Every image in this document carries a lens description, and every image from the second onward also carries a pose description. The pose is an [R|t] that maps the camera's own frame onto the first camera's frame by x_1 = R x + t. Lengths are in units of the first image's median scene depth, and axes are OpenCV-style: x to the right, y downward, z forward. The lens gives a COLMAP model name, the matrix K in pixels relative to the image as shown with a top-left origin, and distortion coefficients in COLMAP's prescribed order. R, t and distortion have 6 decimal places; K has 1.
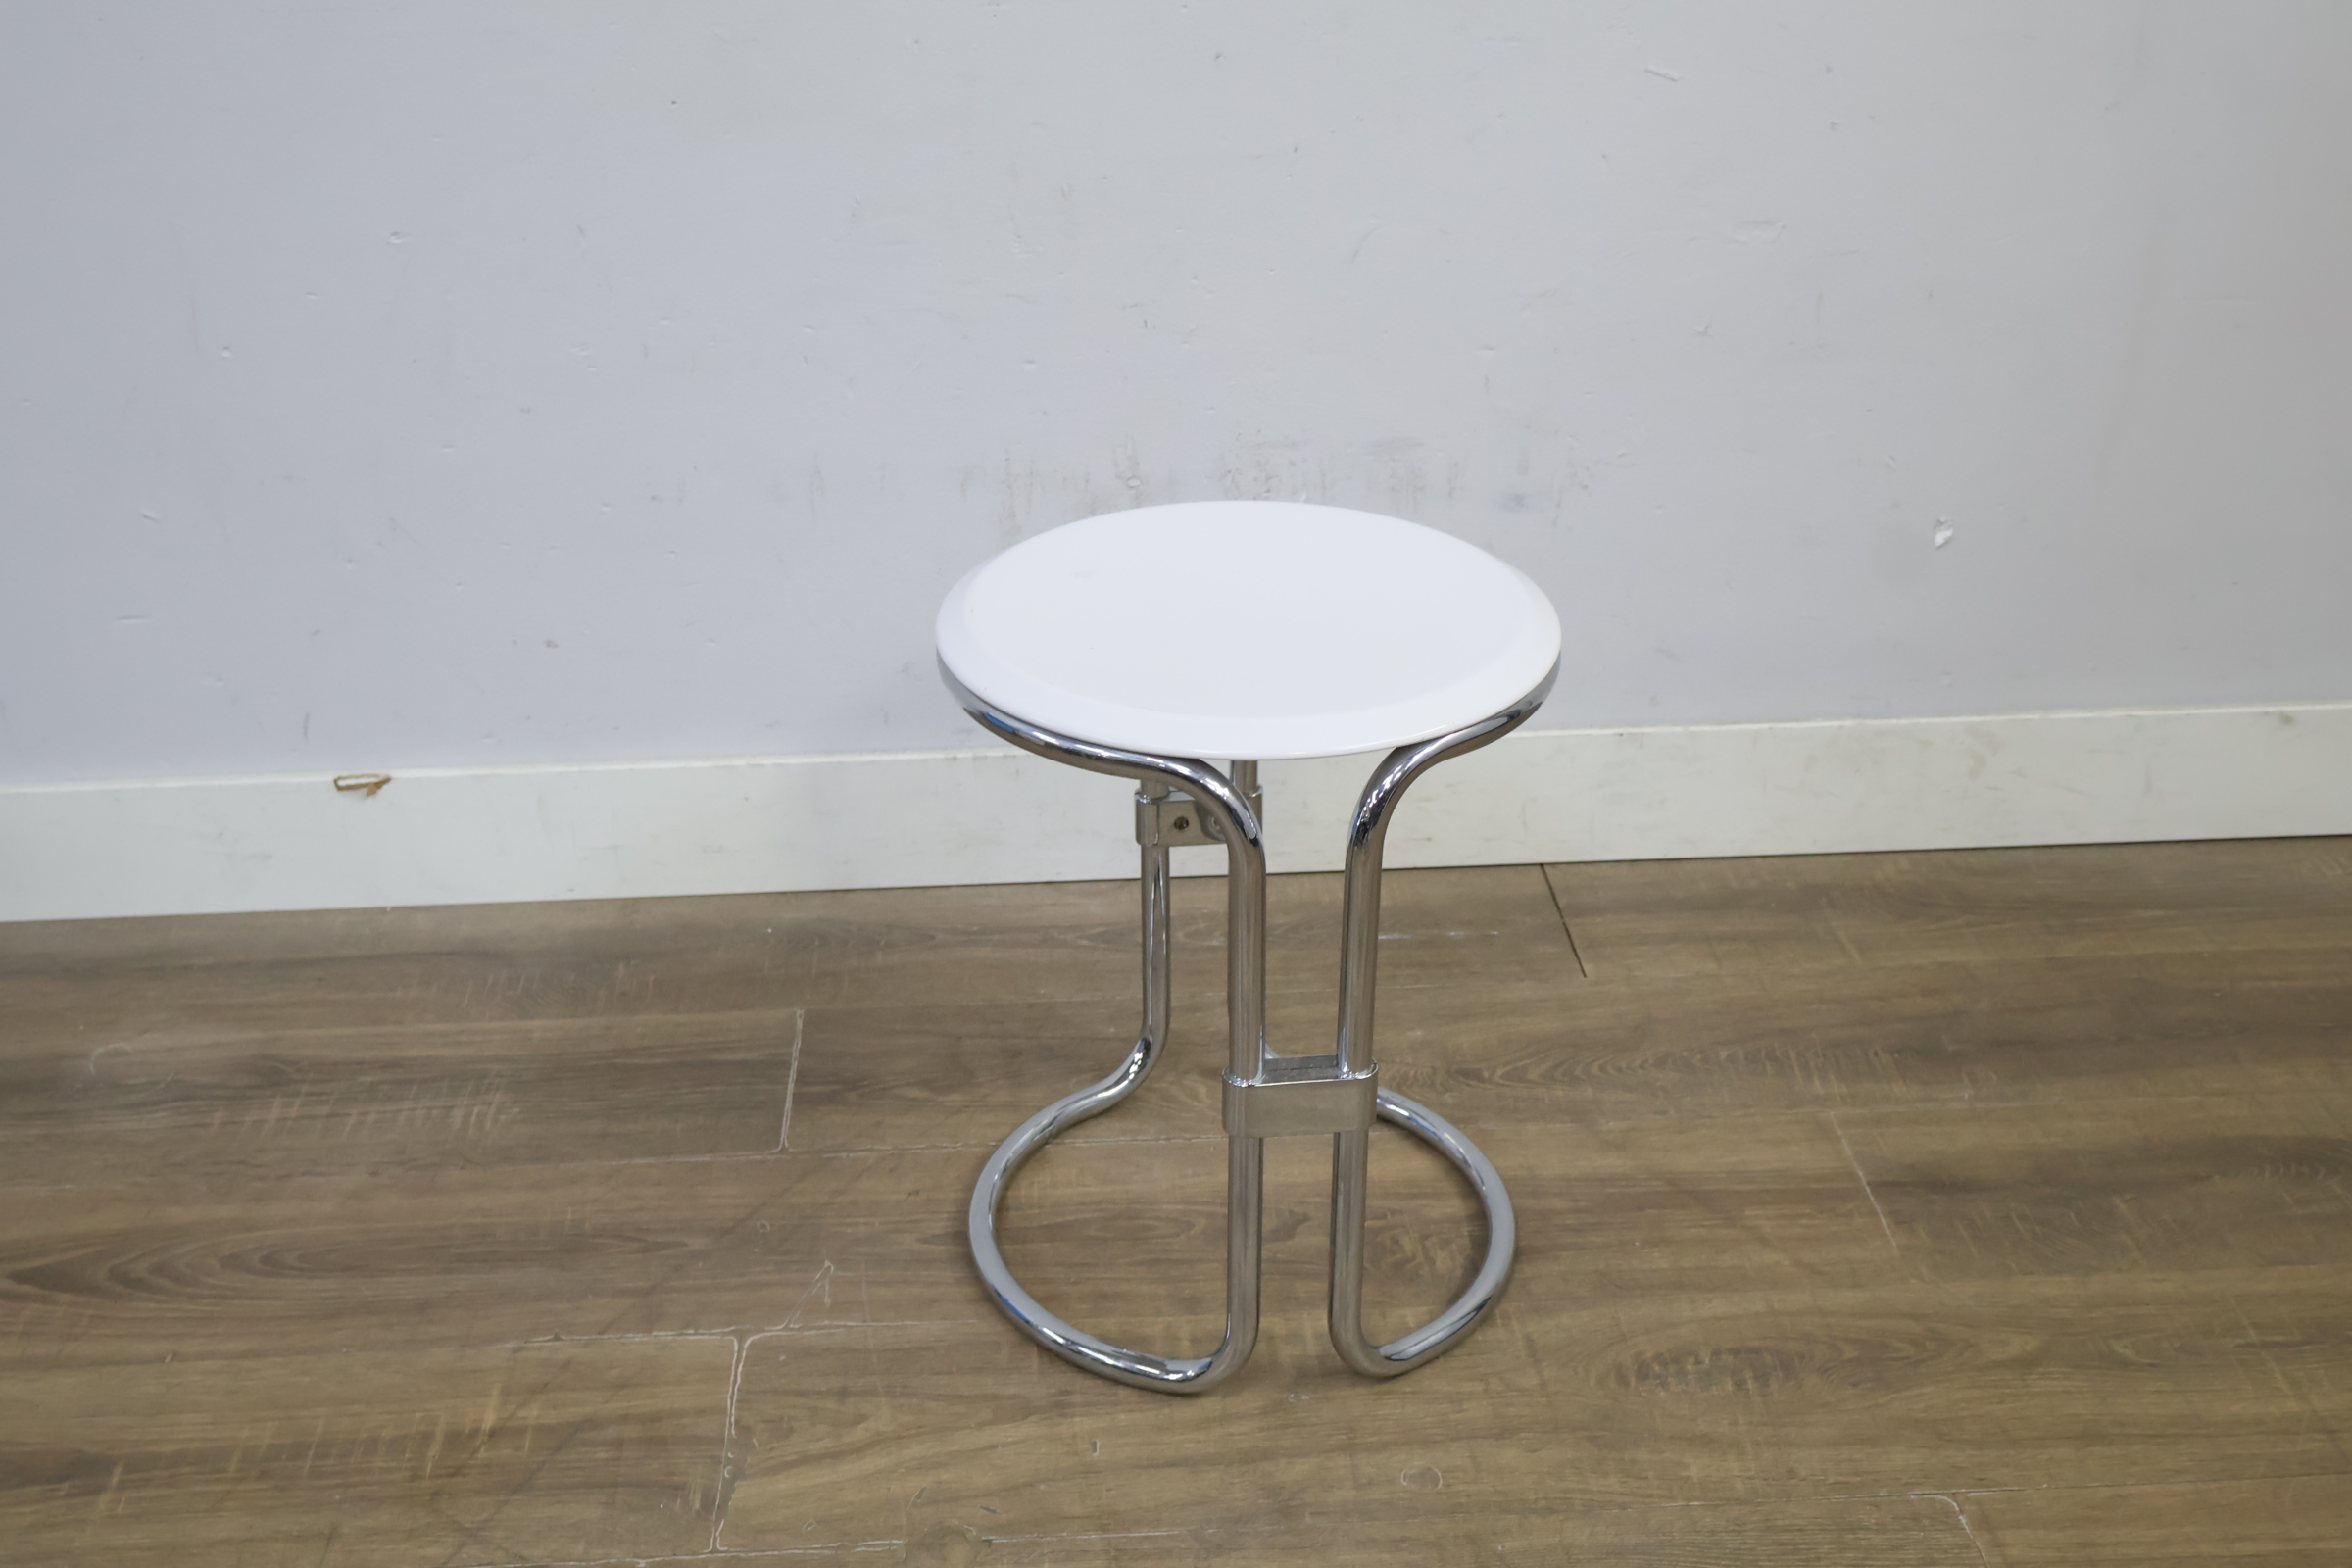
lens RADIAL K [[2679.9, 0, 1164.4], [0, 2679.9, 781.2], [0, 0, 1]] dist [-0.011242, 0.000000]
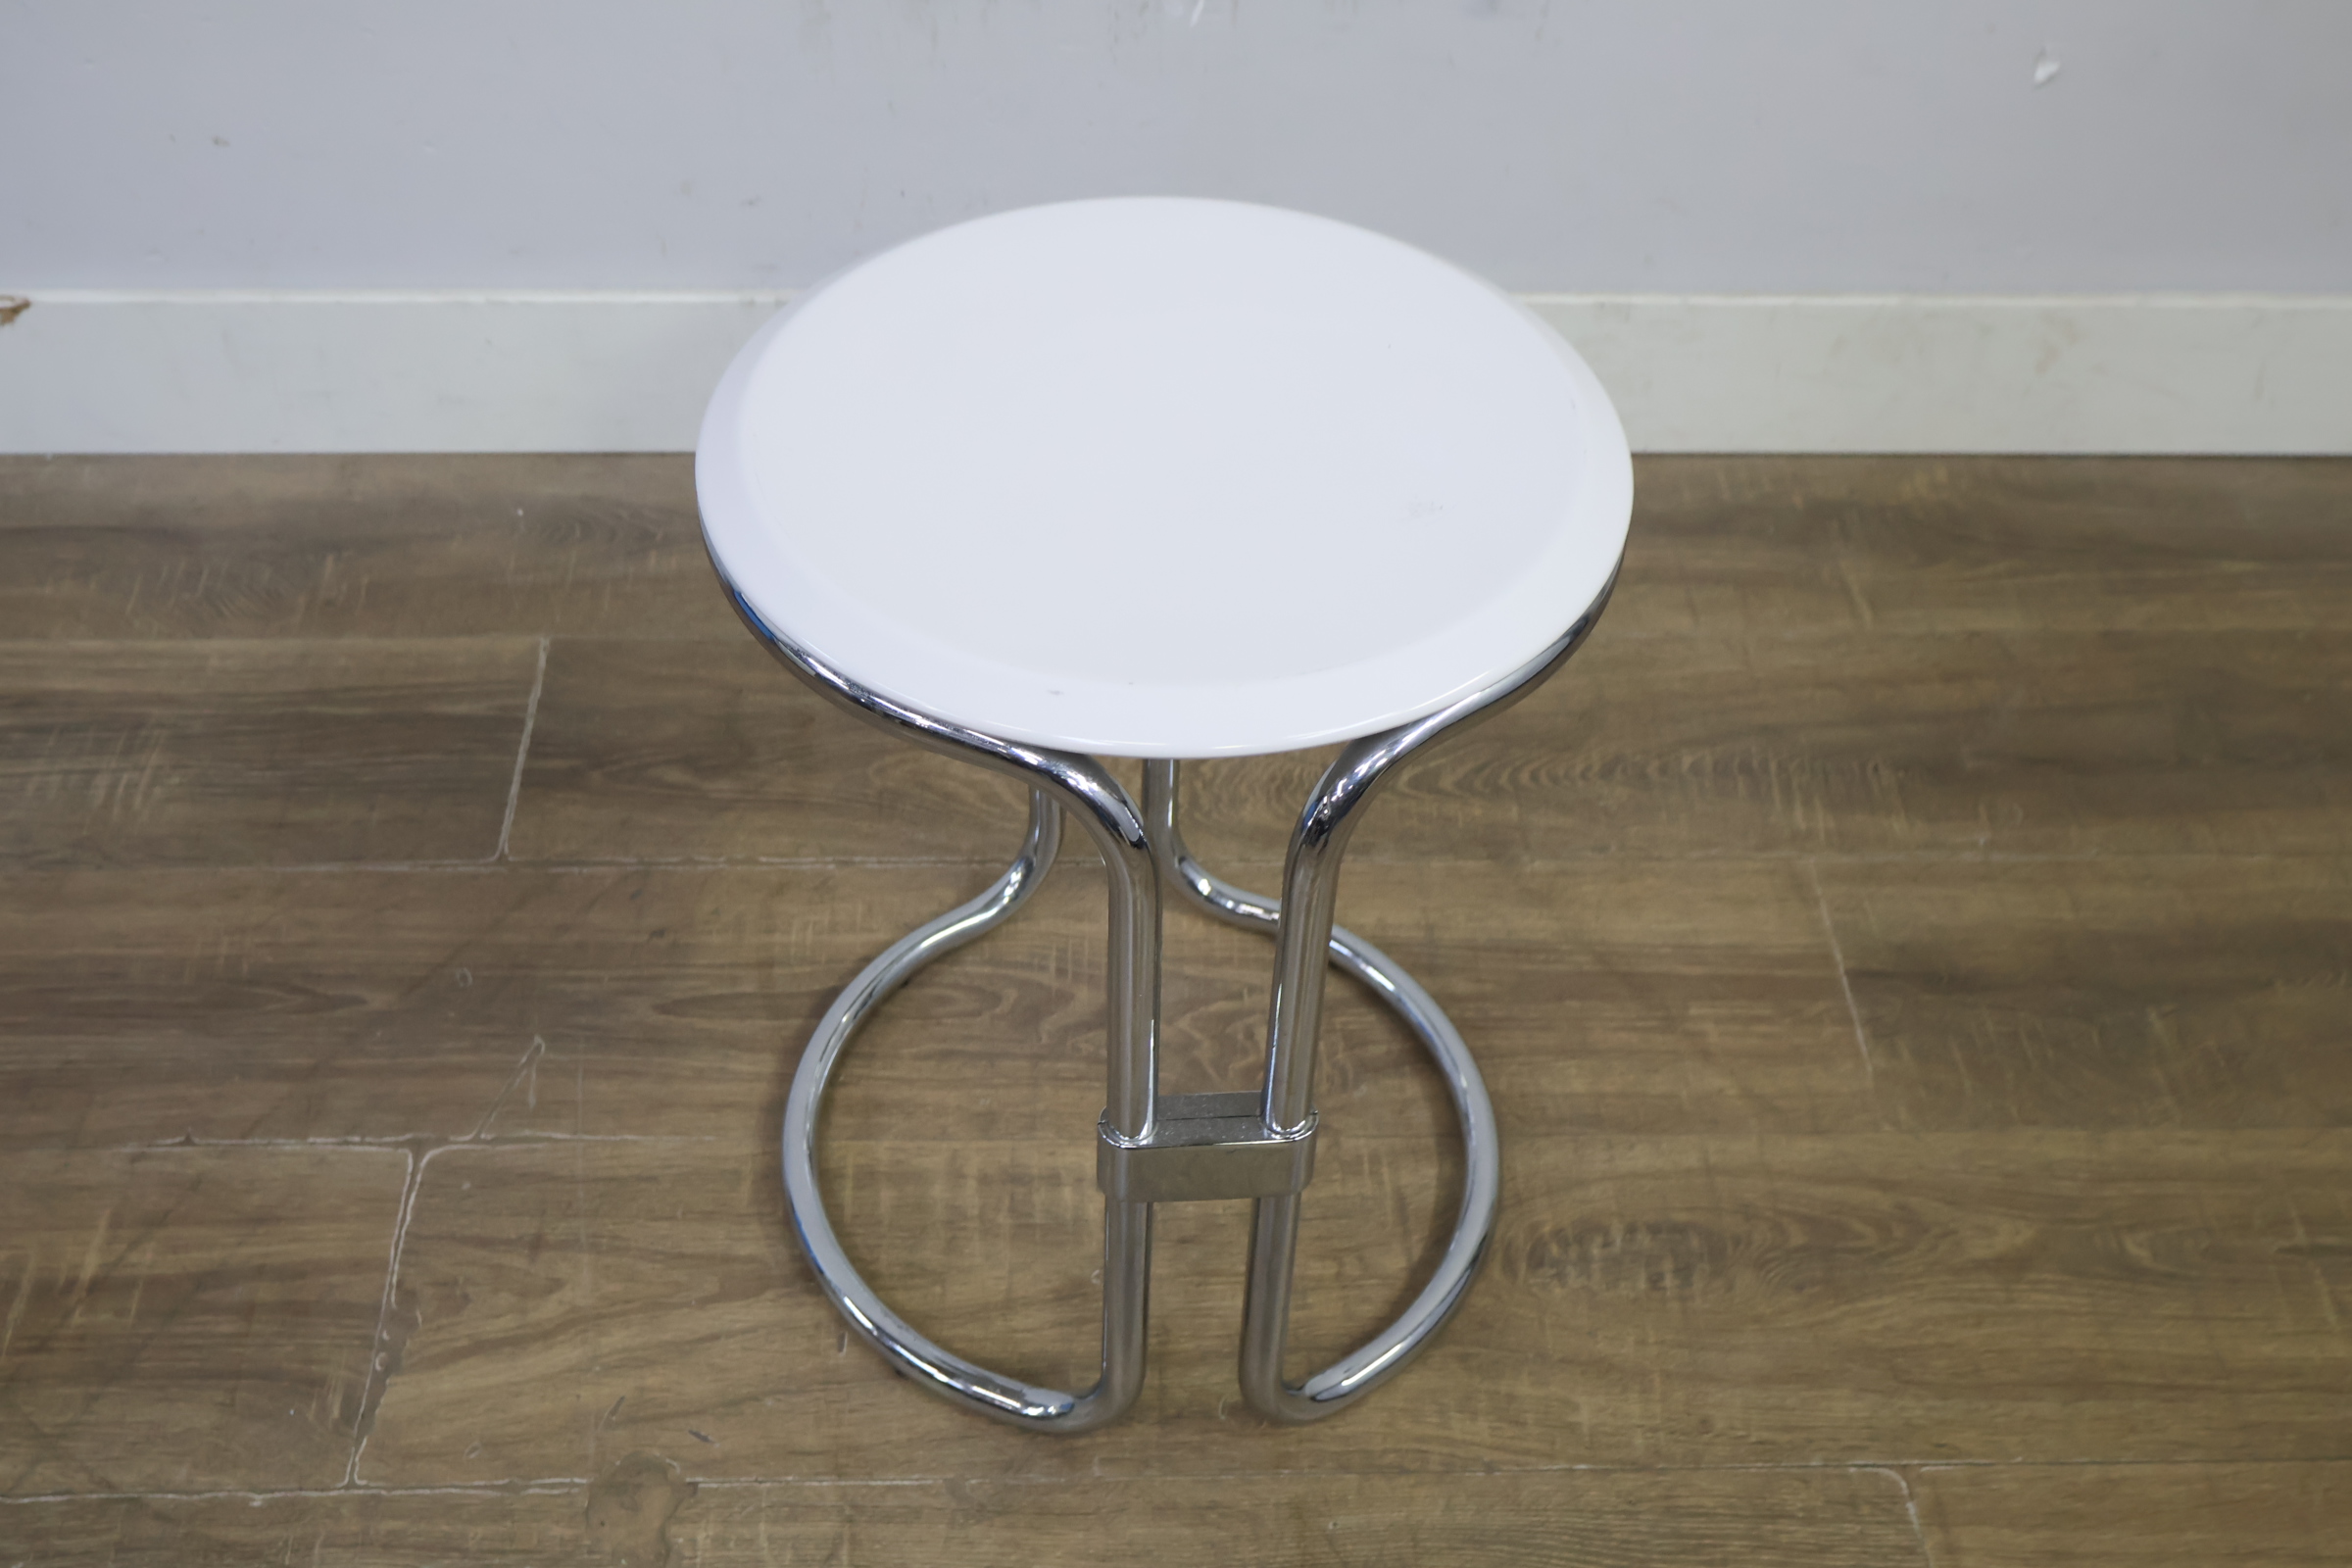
lens RADIAL K [[2679.9, 0, 1164.4], [0, 2679.9, 787.1], [0, 0, 1]] dist [-0.011242, 0.000000]
pose [[0.999074, 0.042015, 0.009281, 0.047325], [-0.042876, 0.953971, 0.296819, -0.128263], [0.003617, -0.296942, 0.954889, 0.241535]]
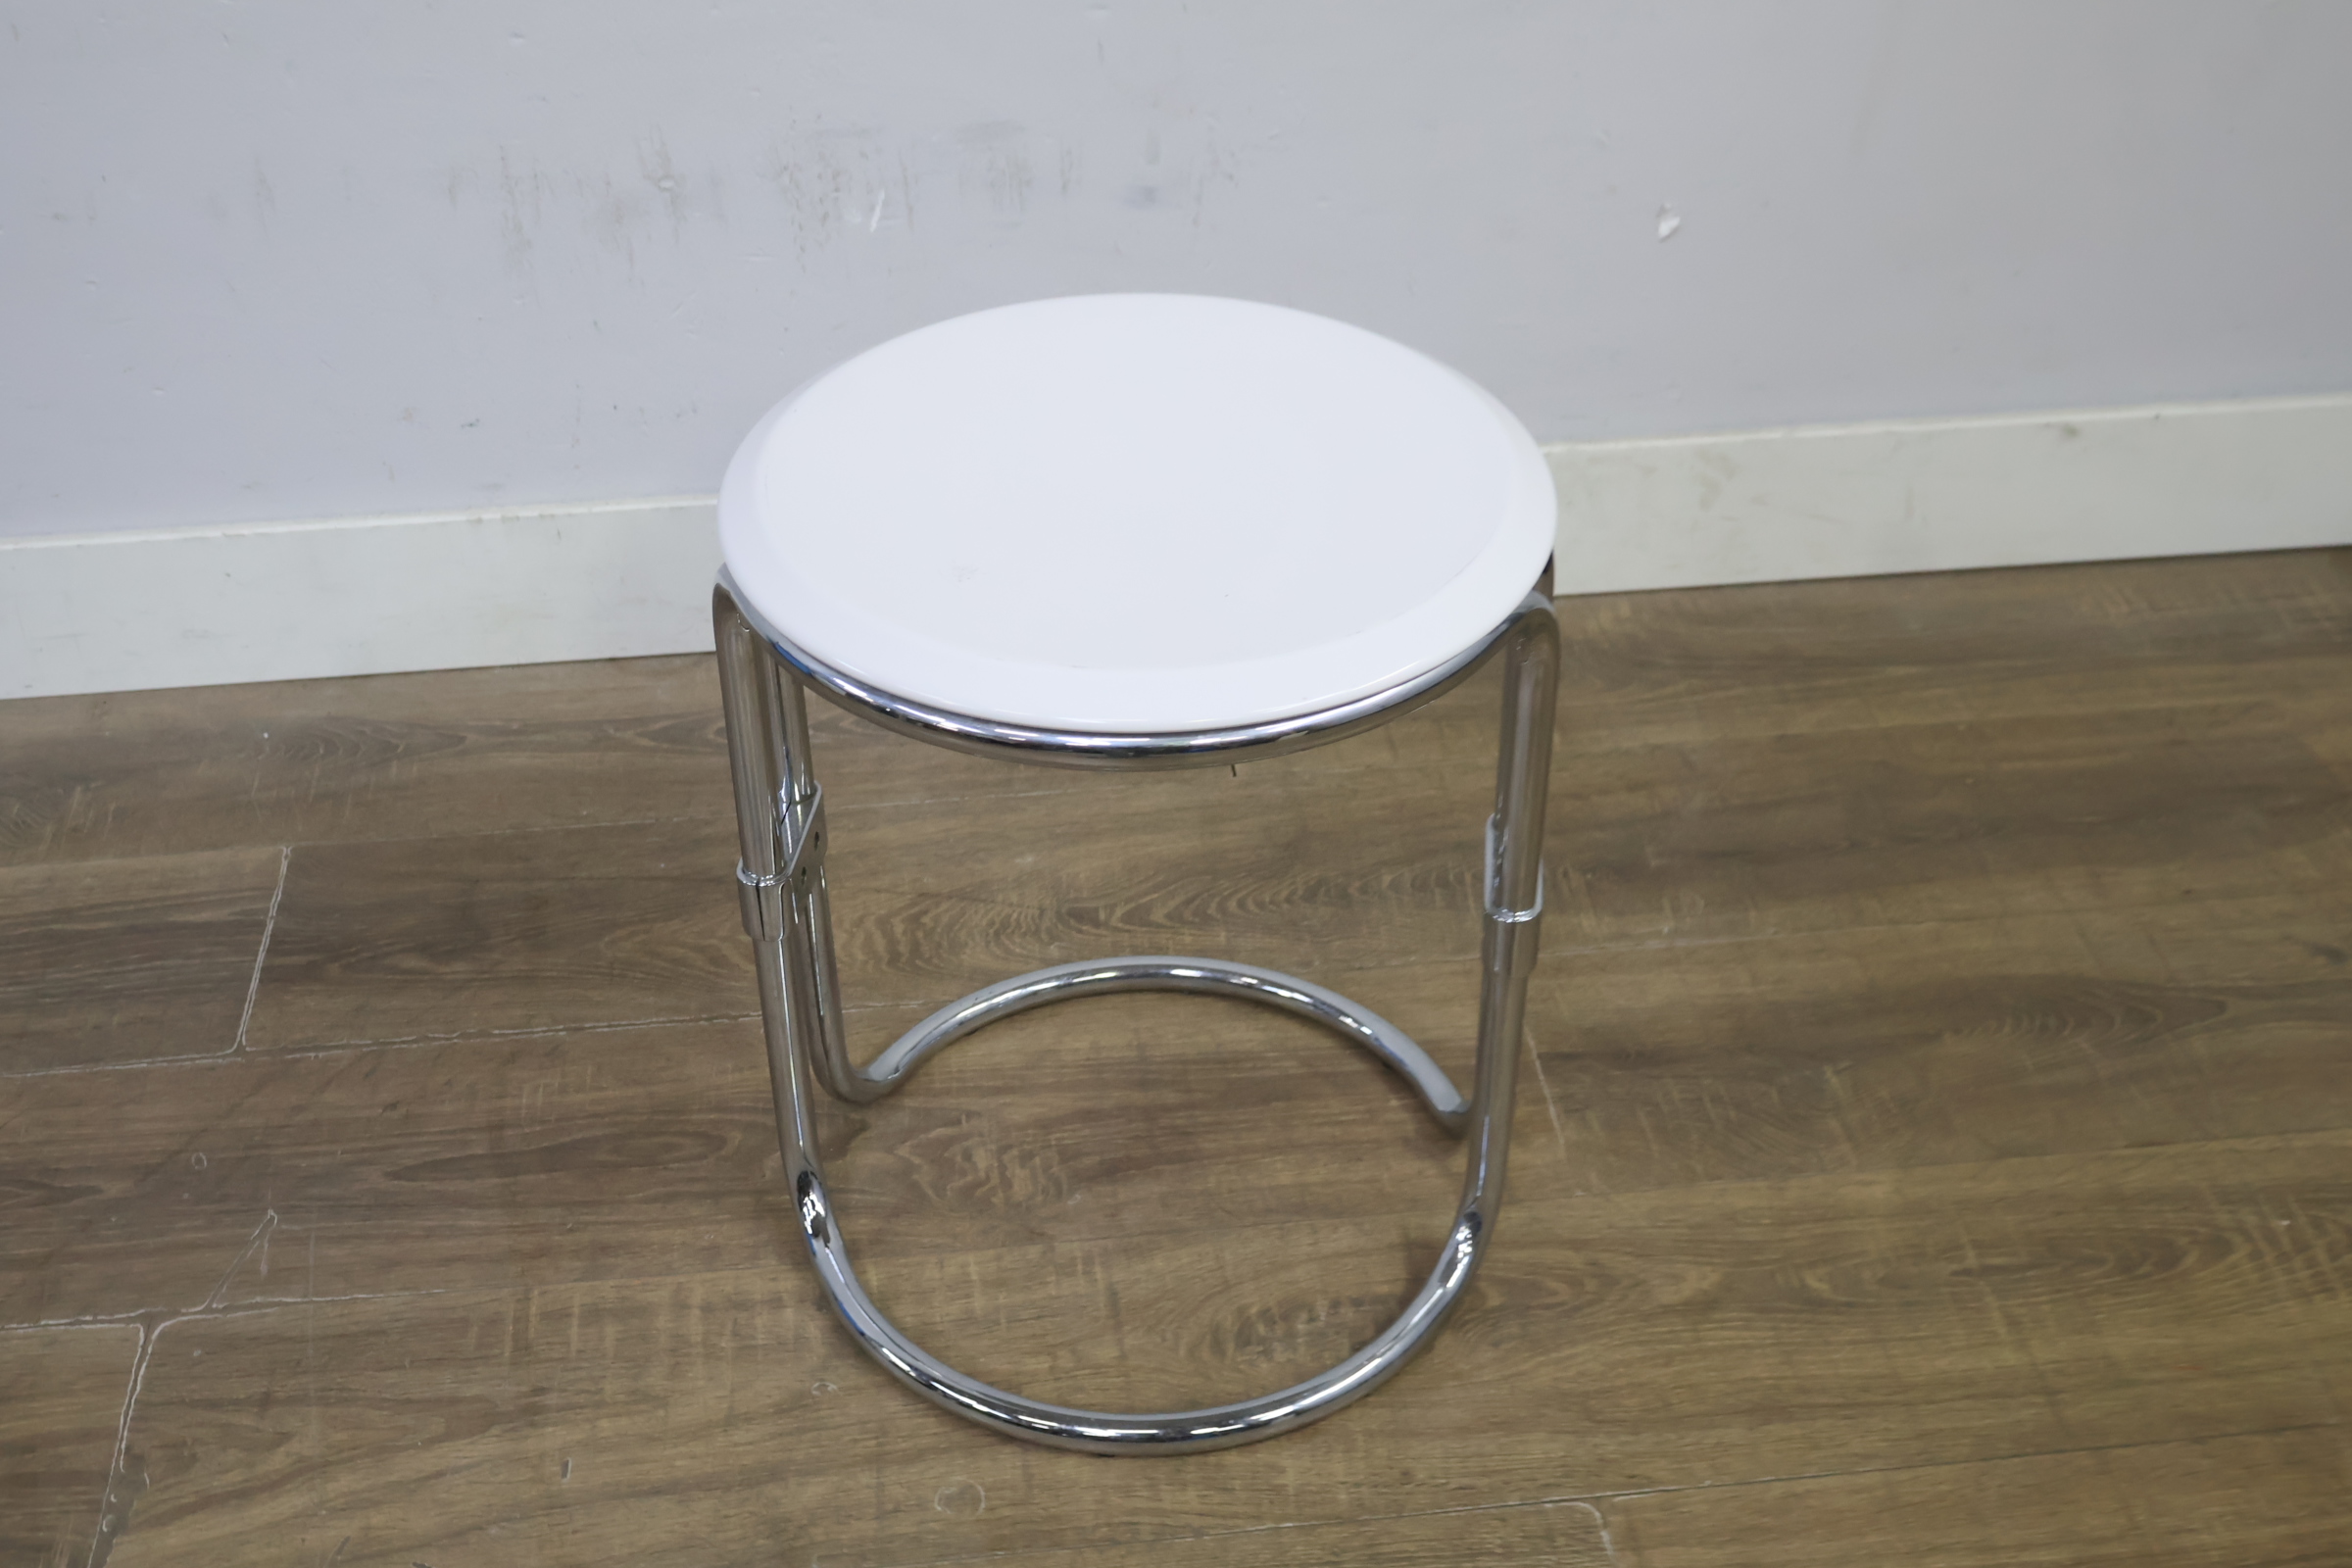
lens RADIAL K [[2679.9, 0, 1179.1], [0, 2679.9, 780.0], [0, 0, 1]] dist [-0.011242, 0.000000]
pose [[0.998231, -0.029280, 0.051748, 0.105698], [0.019365, 0.982989, 0.182642, -0.088150], [-0.056216, -0.181317, 0.981817, 0.190207]]
